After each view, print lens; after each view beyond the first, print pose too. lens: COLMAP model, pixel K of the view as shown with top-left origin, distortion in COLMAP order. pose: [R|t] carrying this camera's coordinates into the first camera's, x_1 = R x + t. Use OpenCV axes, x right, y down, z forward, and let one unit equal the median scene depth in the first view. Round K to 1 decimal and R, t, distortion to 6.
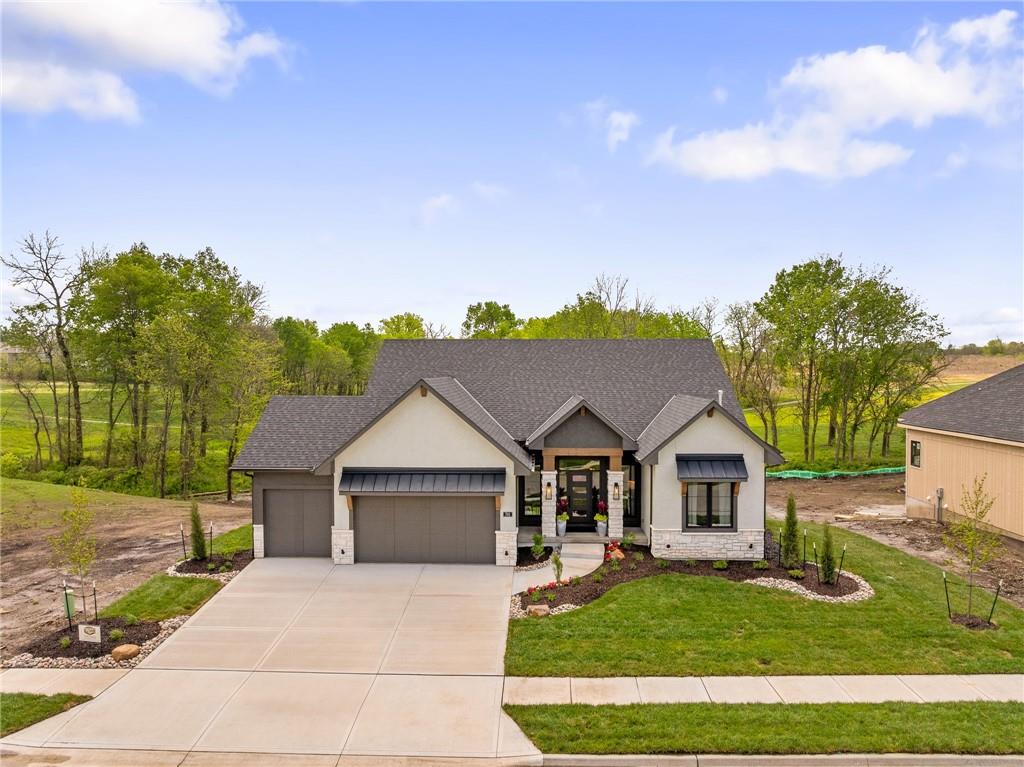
lens RADIAL K [[726.3, 0, 508.4], [0, 726.3, 387.2], [0, 0, 1]] dist [-0.044425, 0.010264]
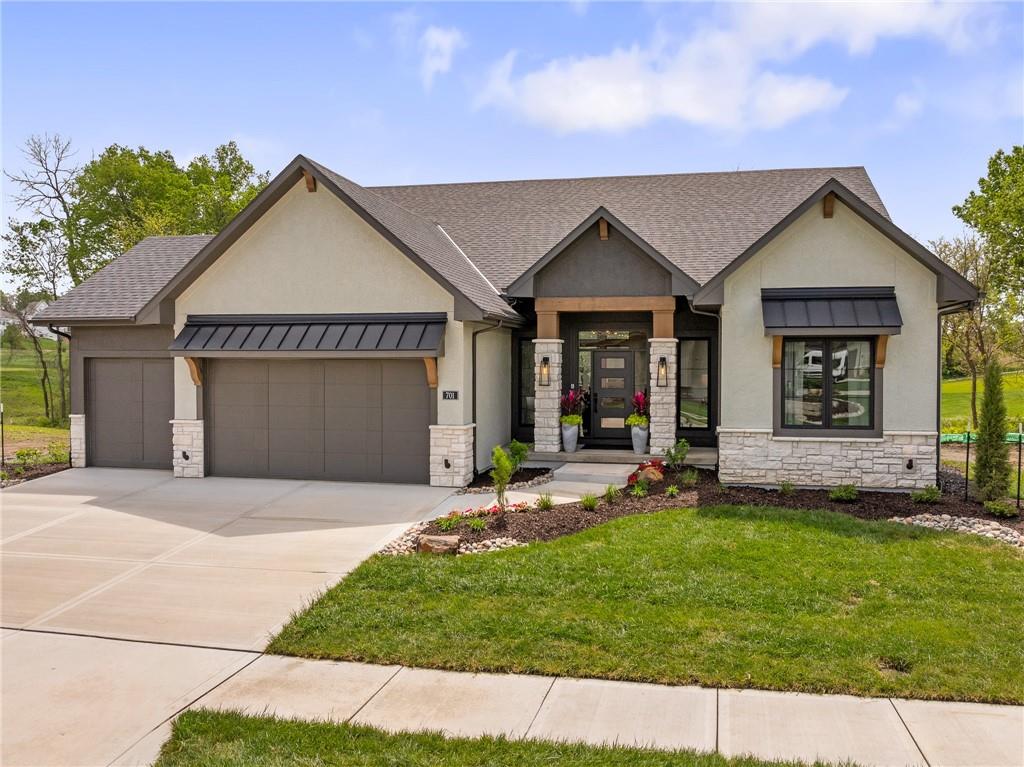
lens RADIAL K [[819.7, 0, 528.0], [0, 819.7, 385.6], [0, 0, 1]] dist [-0.039937, -0.006824]
pose [[0.984885, 0.007999, -0.173023, 0.168137], [-0.008186, 0.999966, -0.000370, 0.167151], [0.173014, 0.001780, 0.984918, 0.381927]]
